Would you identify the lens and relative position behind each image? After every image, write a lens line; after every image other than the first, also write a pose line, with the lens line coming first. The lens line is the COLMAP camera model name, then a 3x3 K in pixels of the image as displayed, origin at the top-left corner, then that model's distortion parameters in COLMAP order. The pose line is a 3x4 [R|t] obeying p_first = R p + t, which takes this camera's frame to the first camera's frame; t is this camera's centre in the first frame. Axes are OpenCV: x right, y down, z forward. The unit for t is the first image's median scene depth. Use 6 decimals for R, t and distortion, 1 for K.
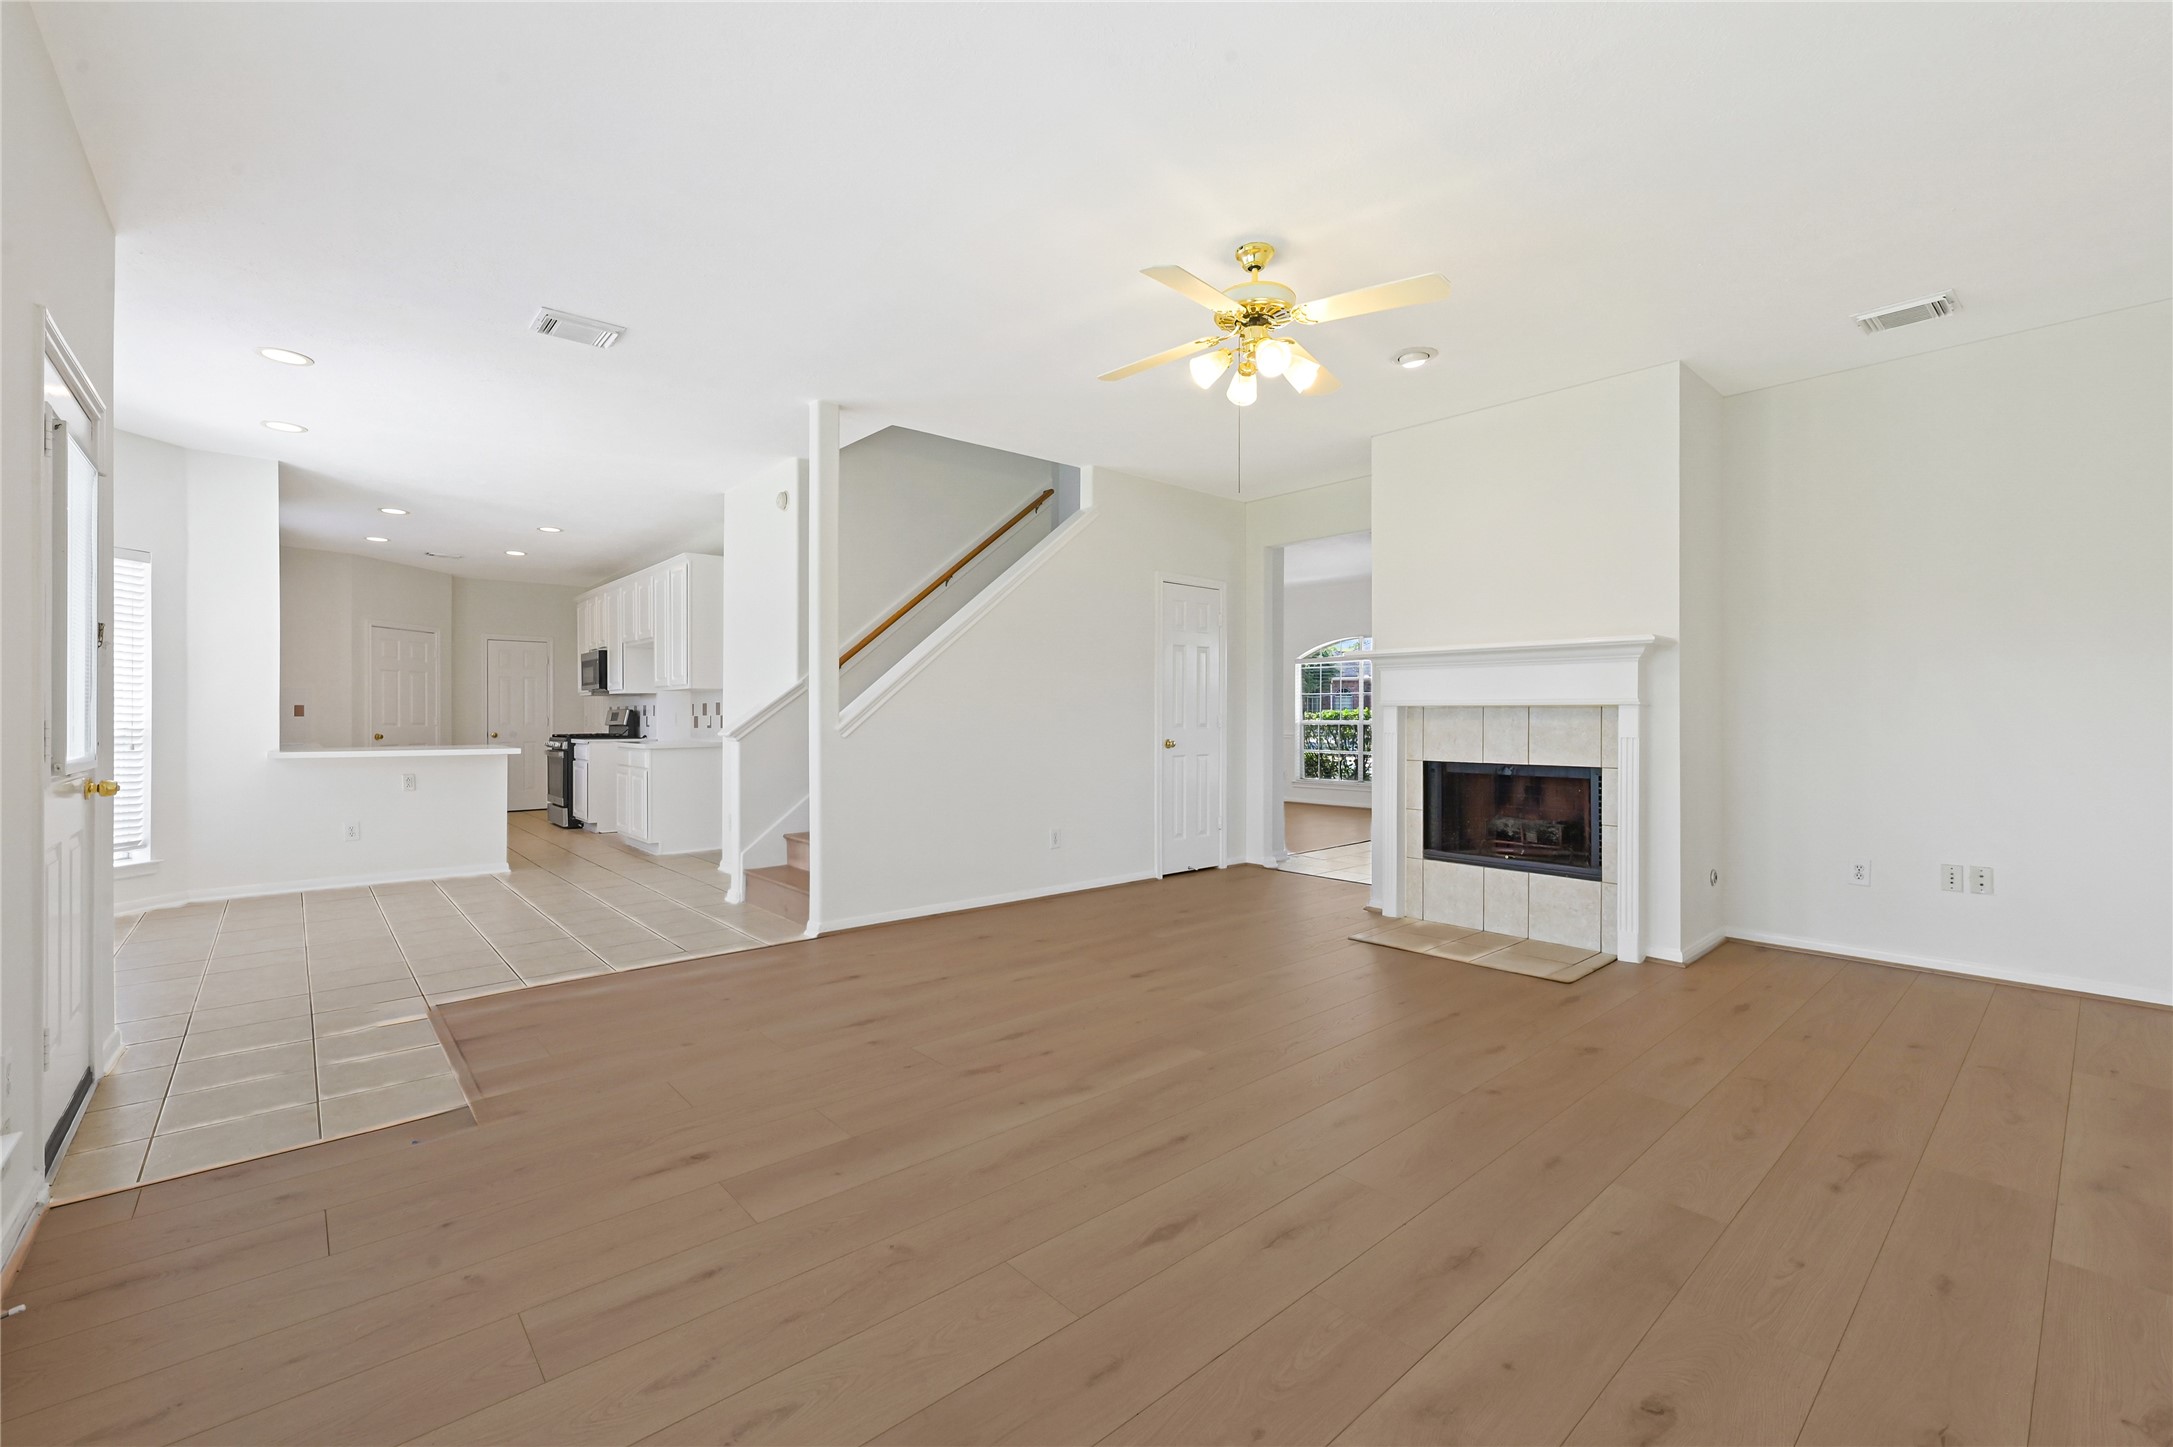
lens RADIAL K [[936.4, 0, 1102.2], [0, 936.4, 719.0], [0, 0, 1]] dist [-0.008499, 0.000675]
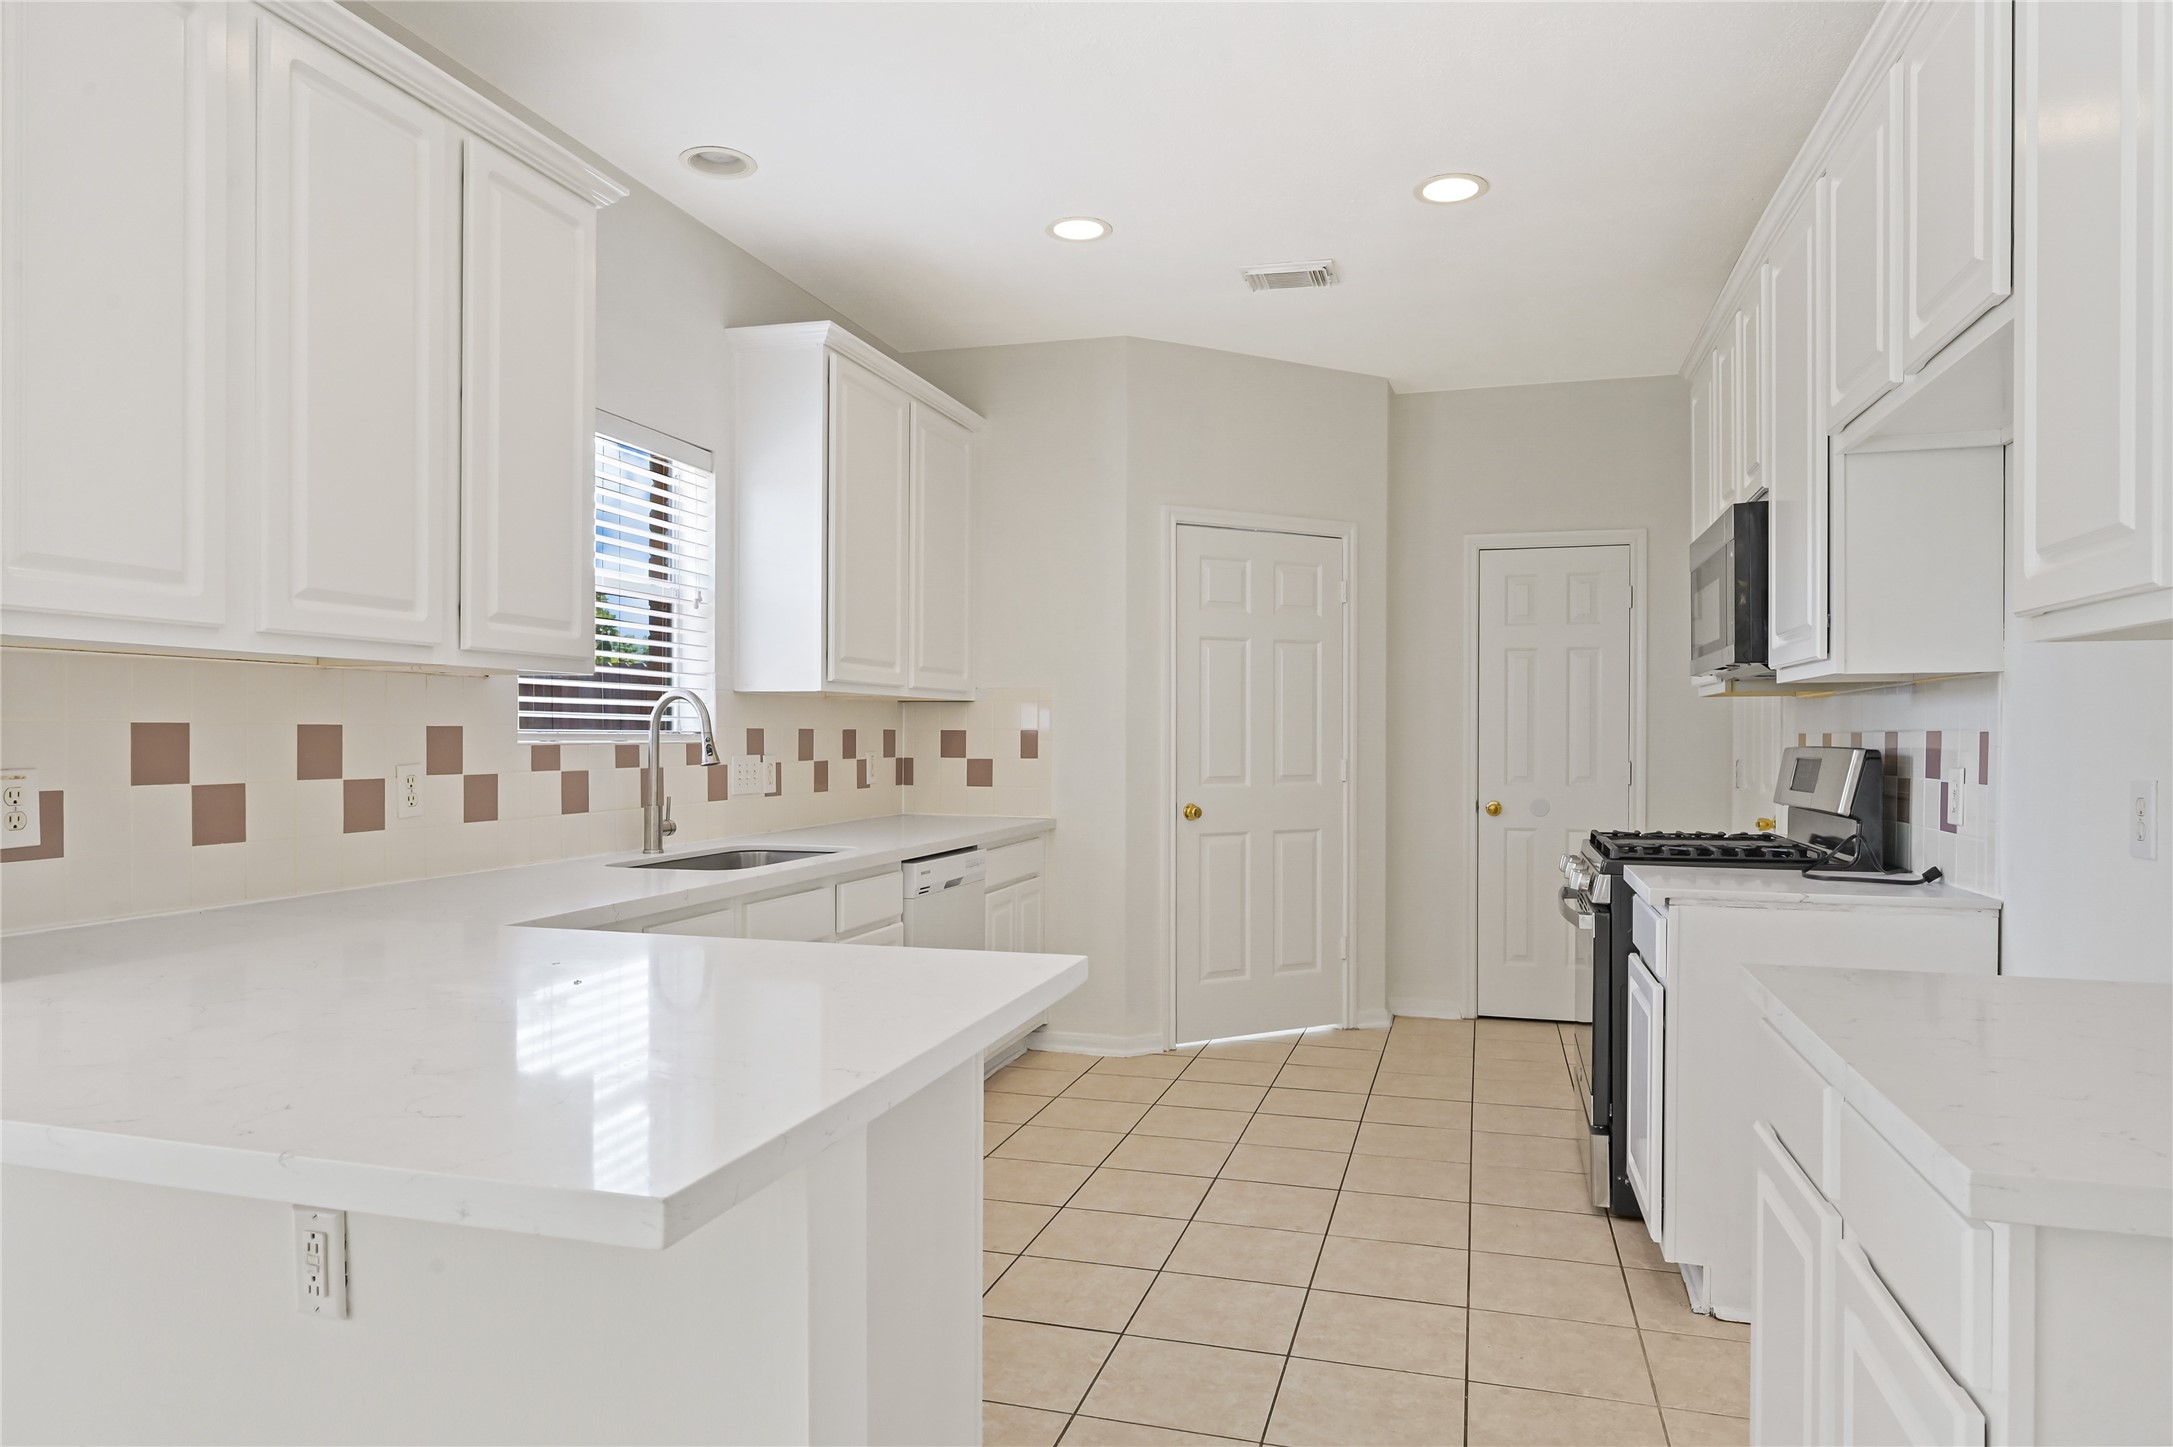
lens RADIAL K [[1336.9, 0, 1083.0], [0, 1336.9, 745.4], [0, 0, 1]] dist [-0.029968, 0.000213]
pose [[0.527552, 0.007182, -0.849493, -0.339425], [-0.004687, 0.999974, 0.005544, -0.012214], [0.849510, 0.001057, 0.527571, 0.682227]]
